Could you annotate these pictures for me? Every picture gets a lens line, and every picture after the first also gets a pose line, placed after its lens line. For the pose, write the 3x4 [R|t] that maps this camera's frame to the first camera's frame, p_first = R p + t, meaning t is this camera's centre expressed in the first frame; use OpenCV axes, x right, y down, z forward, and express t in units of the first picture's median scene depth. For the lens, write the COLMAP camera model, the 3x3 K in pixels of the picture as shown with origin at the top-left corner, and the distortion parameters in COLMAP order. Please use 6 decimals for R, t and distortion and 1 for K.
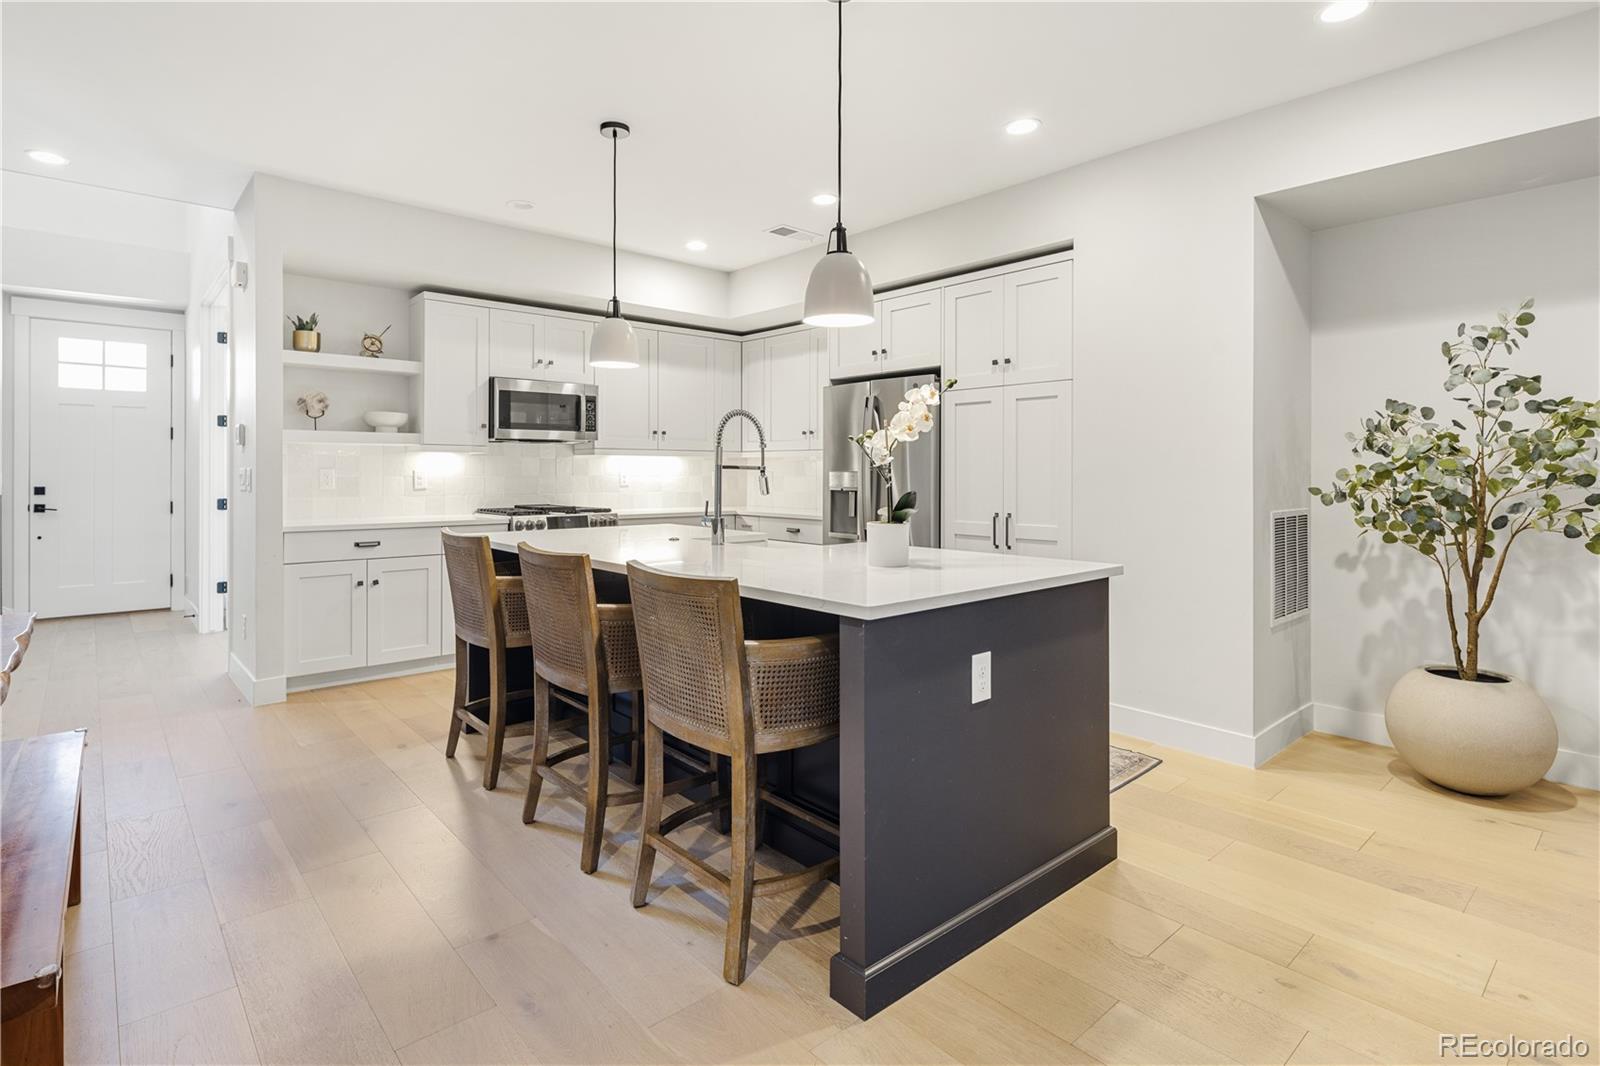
lens RADIAL K [[784.6, 0, 775.7], [0, 784.6, 471.6], [0, 0, 1]] dist [0.008109, -0.004703]
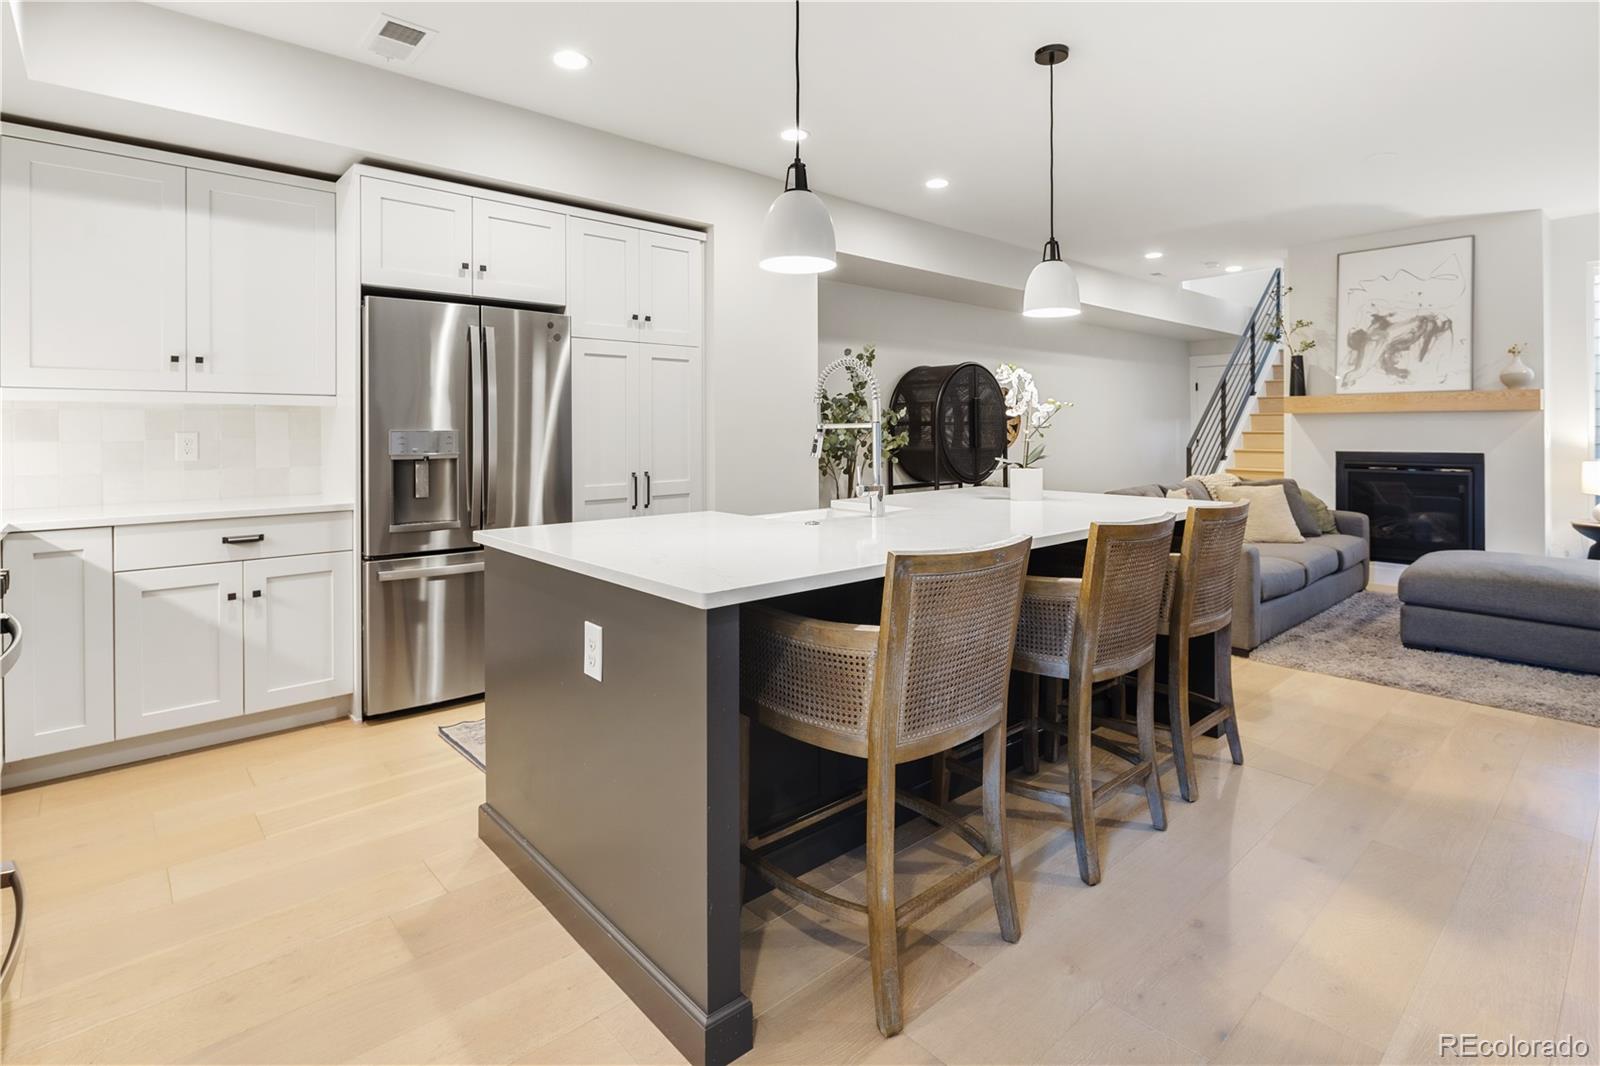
lens RADIAL K [[784.6, 0, 791.2], [0, 784.6, 430.4], [0, 0, 1]] dist [0.008109, -0.004703]
pose [[-0.004600, -0.000857, 0.999989, -0.647839], [0.005221, 0.999986, 0.000881, 0.000713], [-0.999976, 0.005225, -0.004595, 0.762438]]
